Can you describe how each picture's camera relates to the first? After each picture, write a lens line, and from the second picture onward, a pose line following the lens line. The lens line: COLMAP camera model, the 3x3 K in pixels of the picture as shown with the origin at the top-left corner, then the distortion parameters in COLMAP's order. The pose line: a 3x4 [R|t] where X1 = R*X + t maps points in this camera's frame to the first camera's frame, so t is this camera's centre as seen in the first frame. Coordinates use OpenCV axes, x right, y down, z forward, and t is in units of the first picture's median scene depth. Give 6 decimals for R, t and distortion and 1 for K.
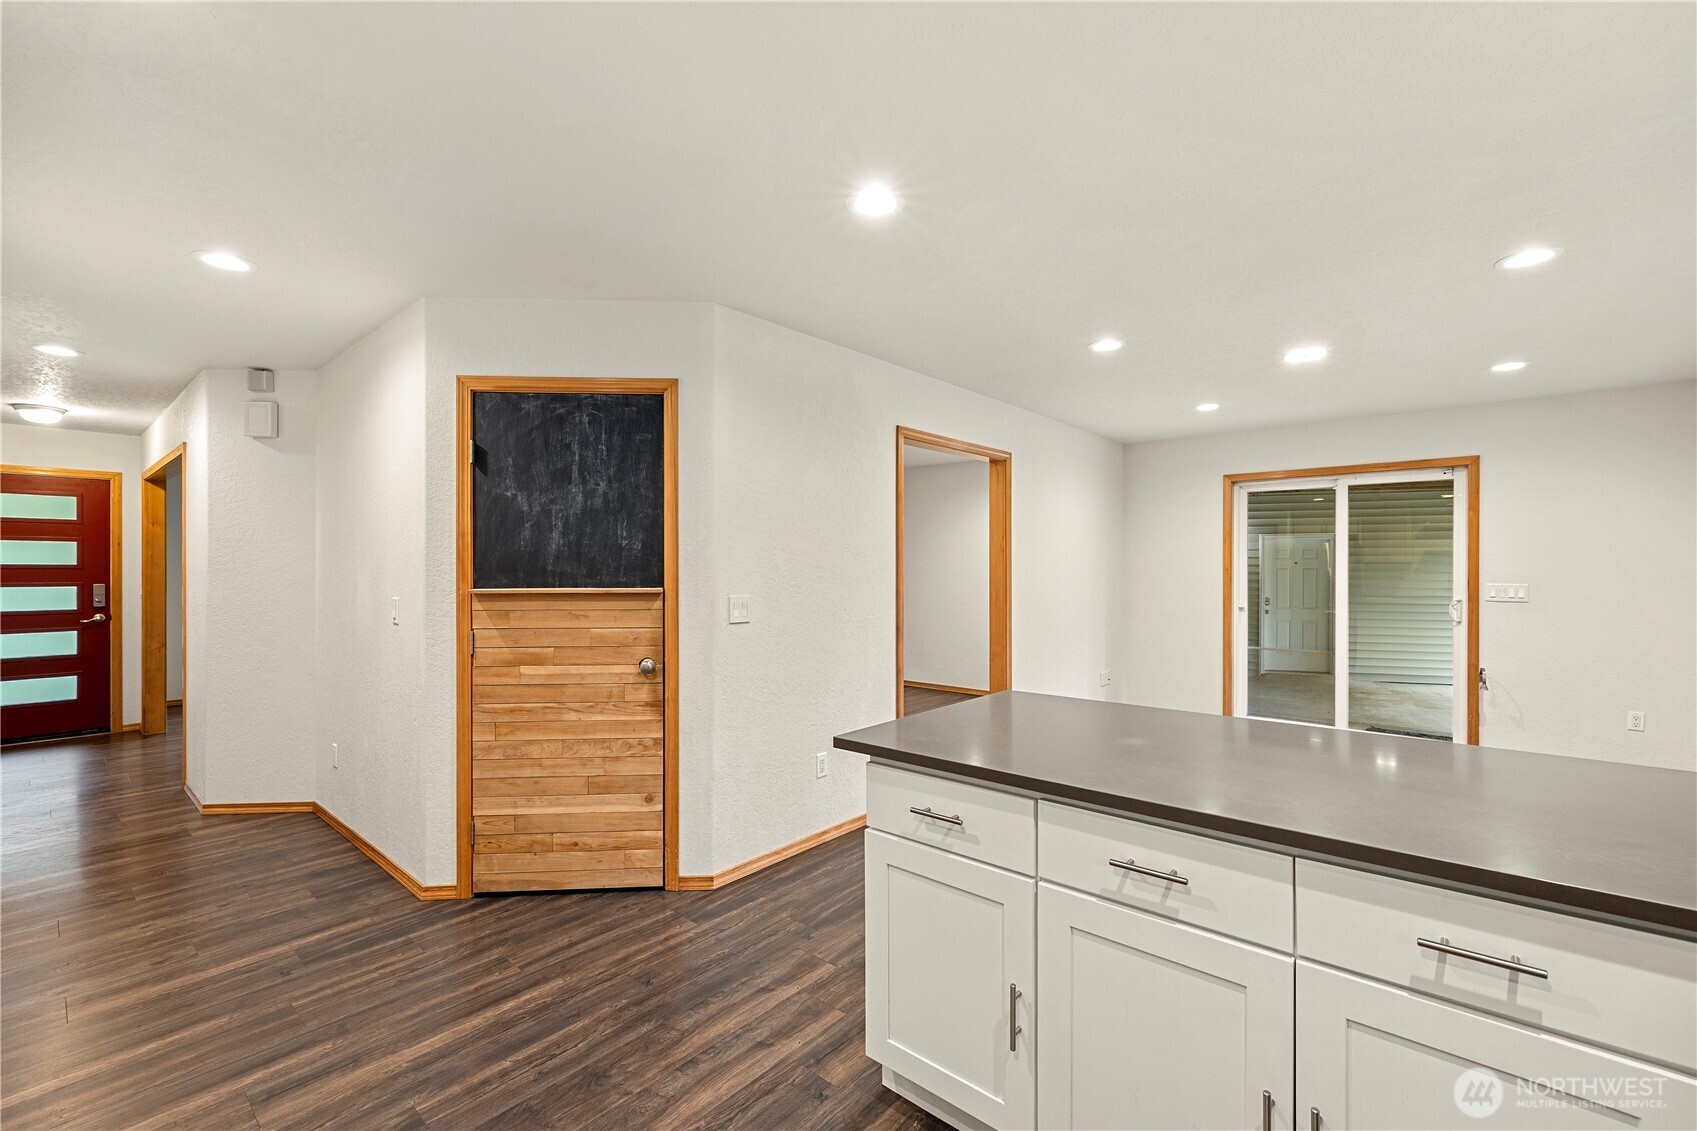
lens RADIAL K [[721.8, 0, 848.5], [0, 721.8, 565.5], [0, 0, 1]] dist [0.002092, -0.000026]
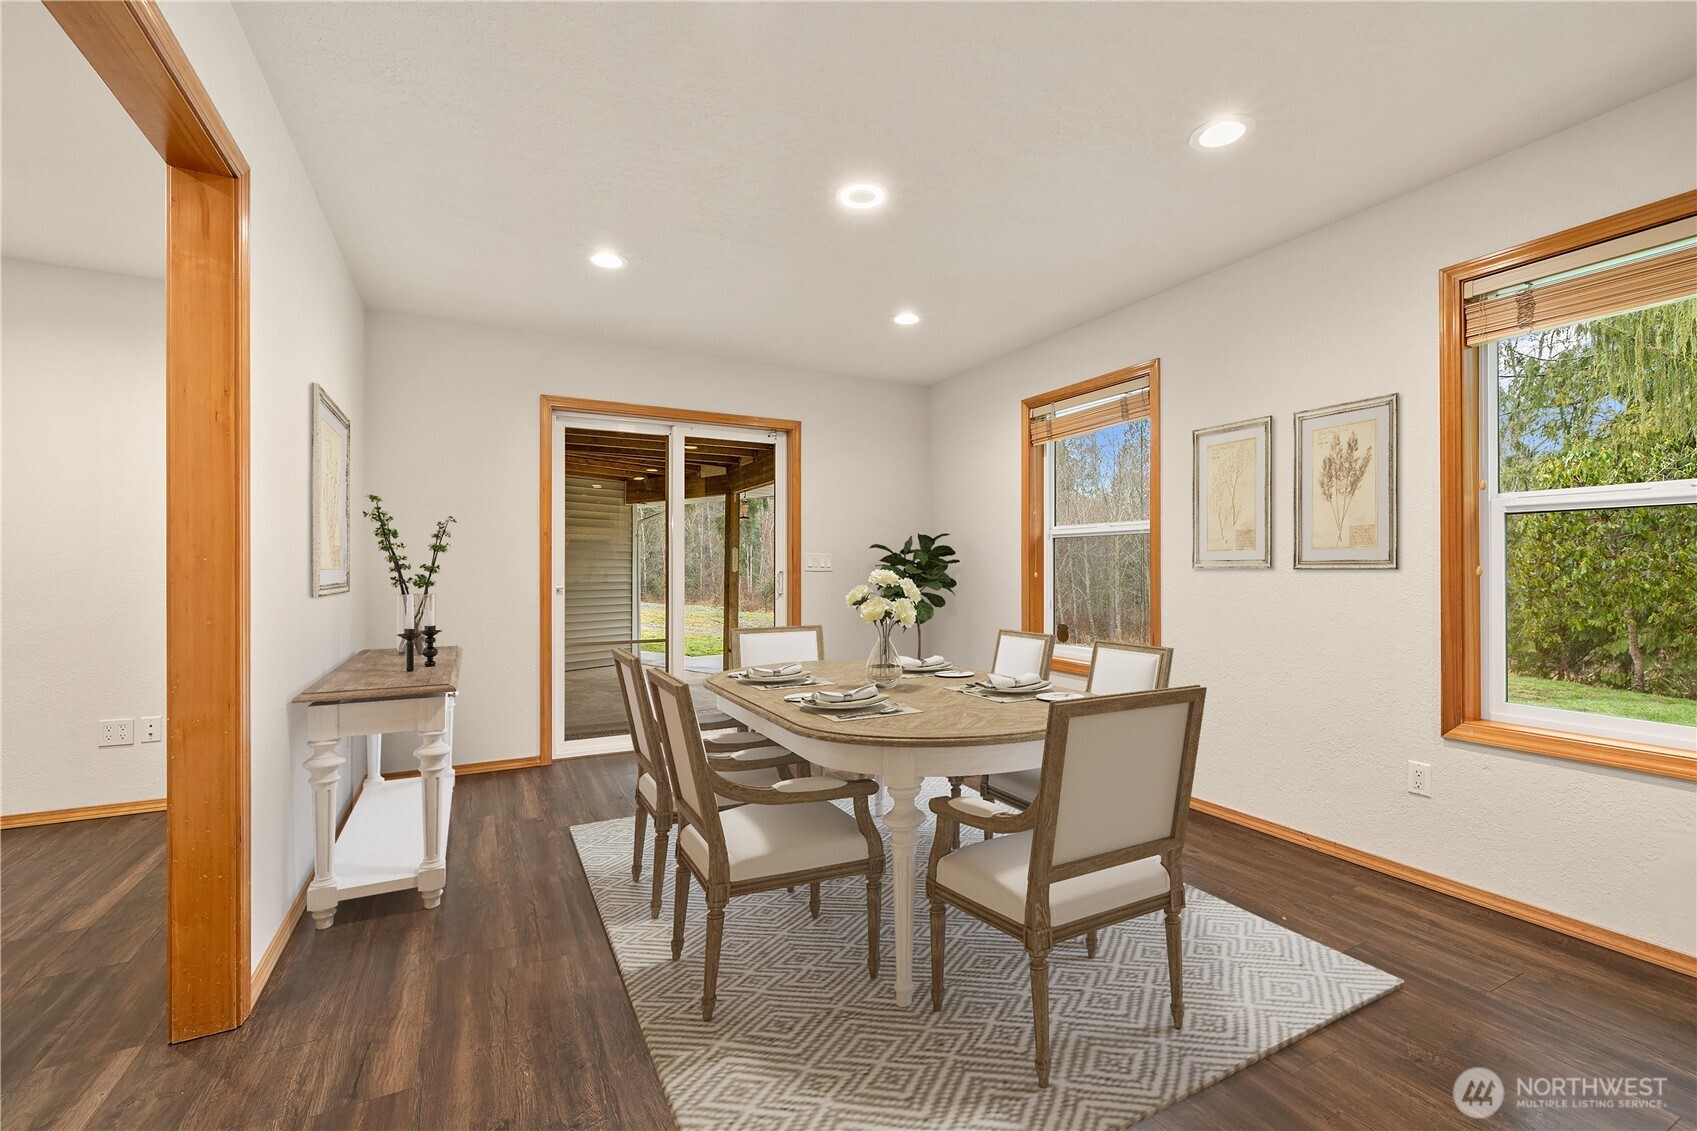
lens RADIAL K [[721.8, 0, 848.5], [0, 721.8, 565.5], [0, 0, 1]] dist [0.002092, -0.000026]
pose [[0.369016, 0.006413, 0.929401, -0.005054], [-0.004870, 0.999976, -0.004966, 0.041136], [-0.929410, -0.002693, 0.369039, 0.523133]]
